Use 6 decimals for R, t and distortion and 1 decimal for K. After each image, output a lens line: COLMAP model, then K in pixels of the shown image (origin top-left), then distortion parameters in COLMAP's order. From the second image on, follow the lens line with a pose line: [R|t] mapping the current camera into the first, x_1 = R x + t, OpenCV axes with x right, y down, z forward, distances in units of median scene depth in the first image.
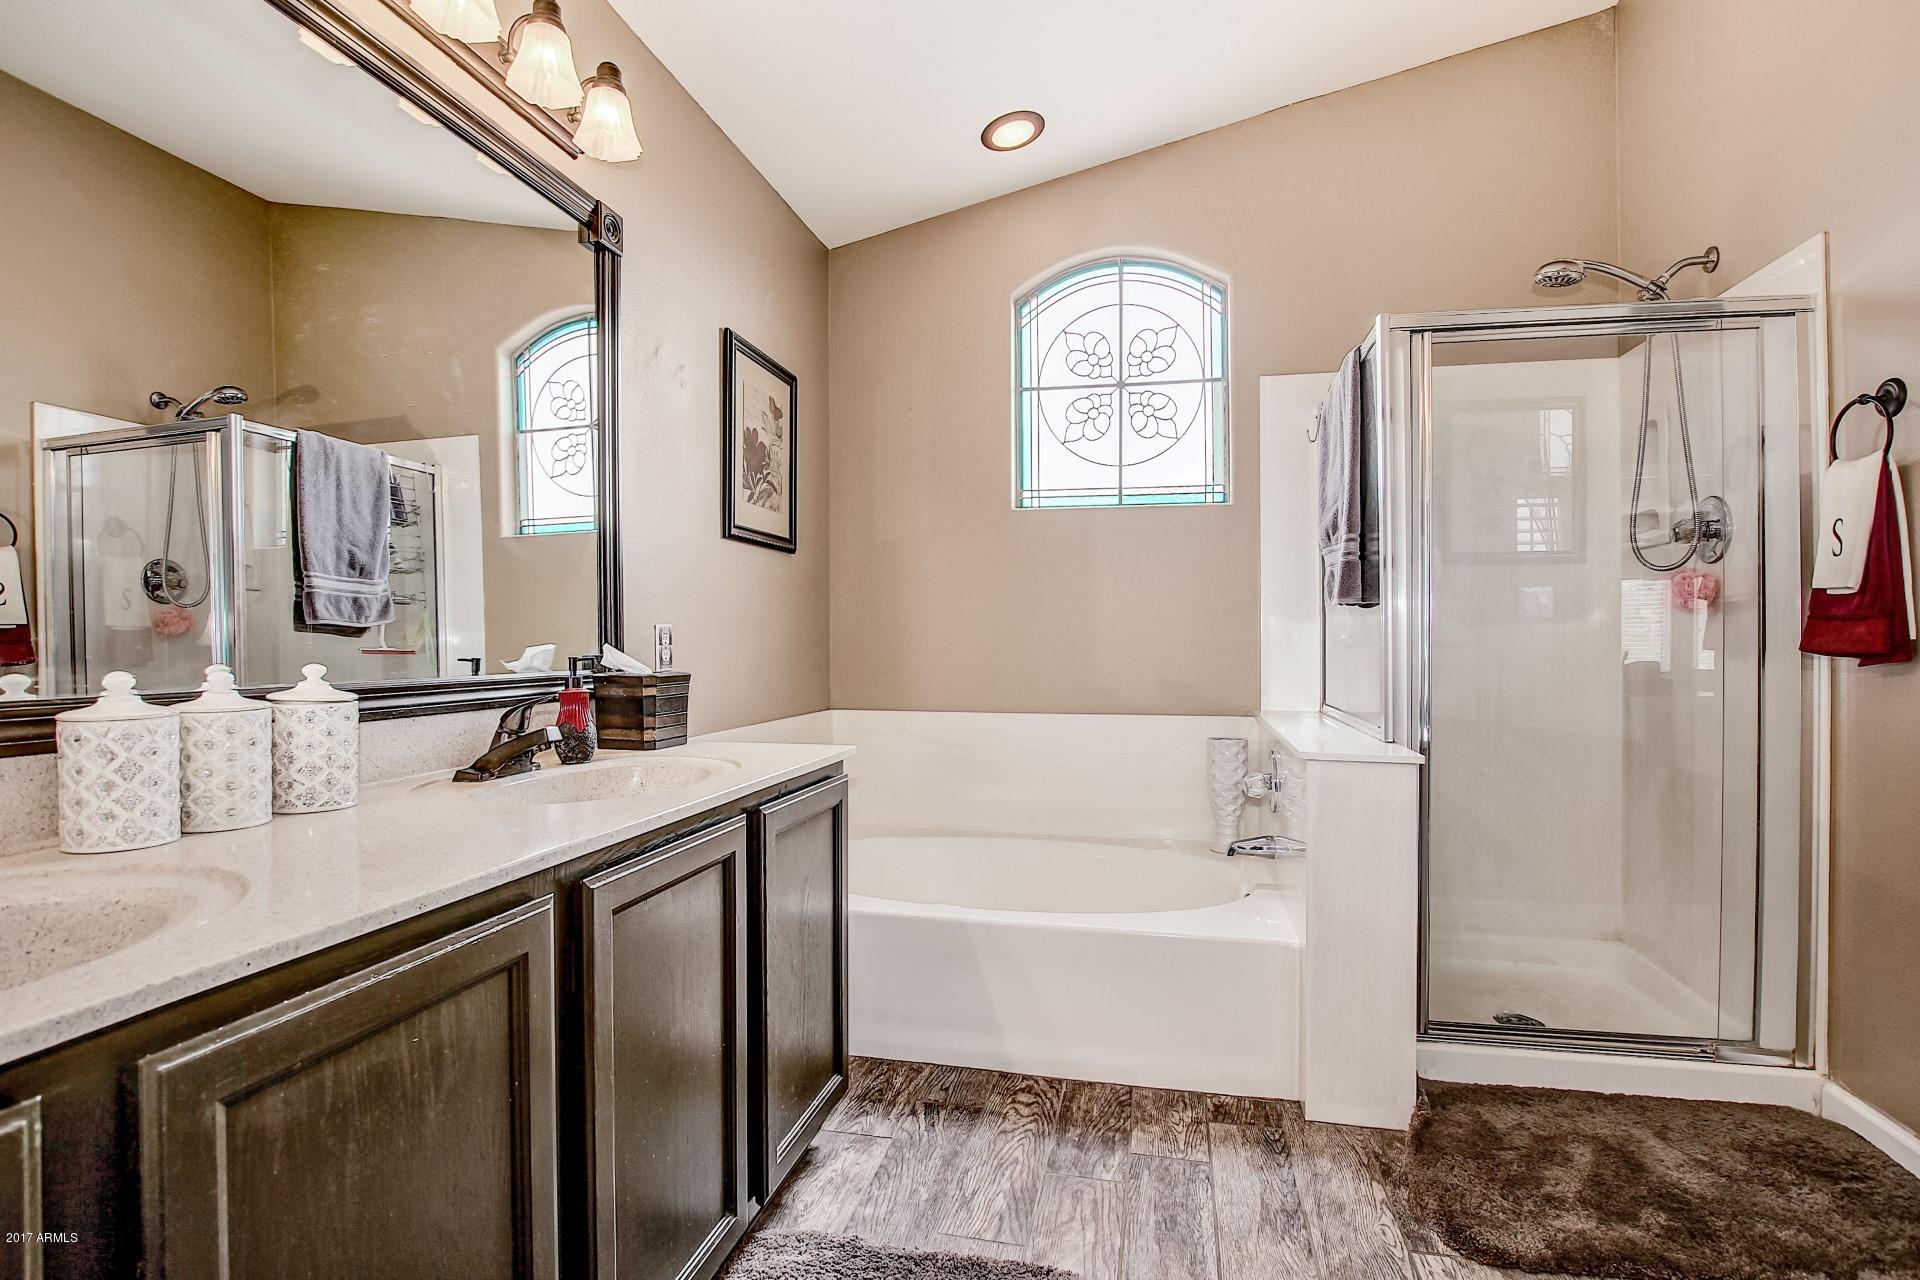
lens RADIAL K [[920.6, 0, 960.2], [0, 920.6, 646.2], [0, 0, 1]] dist [-0.002986, -0.000196]
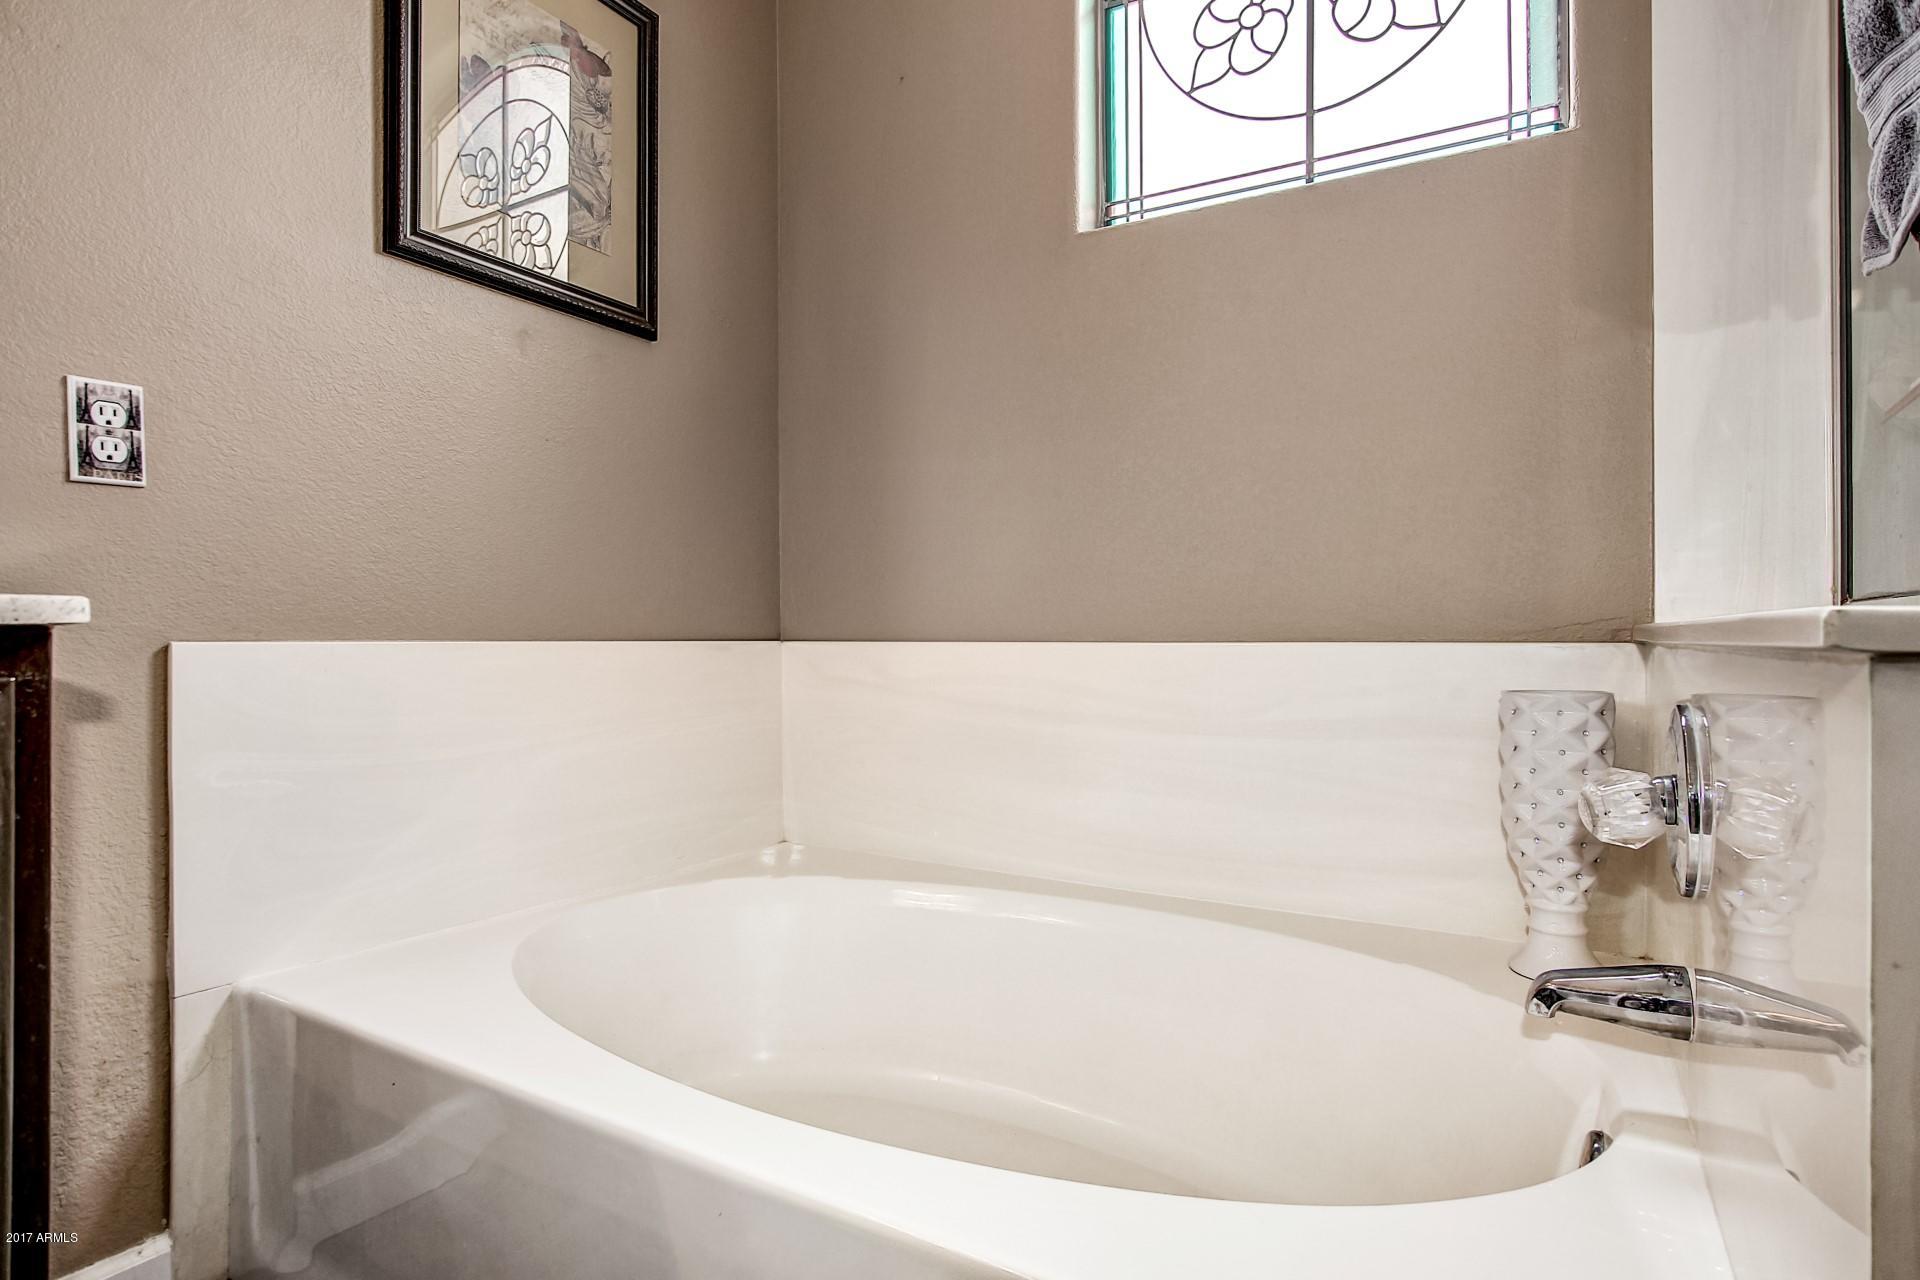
lens RADIAL K [[1021.9, 0, 962.4], [0, 1021.9, 636.7], [0, 0, 1]] dist [-0.007001, -0.000523]
pose [[0.953535, 0.000588, -0.301280, 0.173608], [-0.003818, 0.999941, -0.010133, 0.079589], [0.301257, 0.010813, 0.953482, 0.491772]]
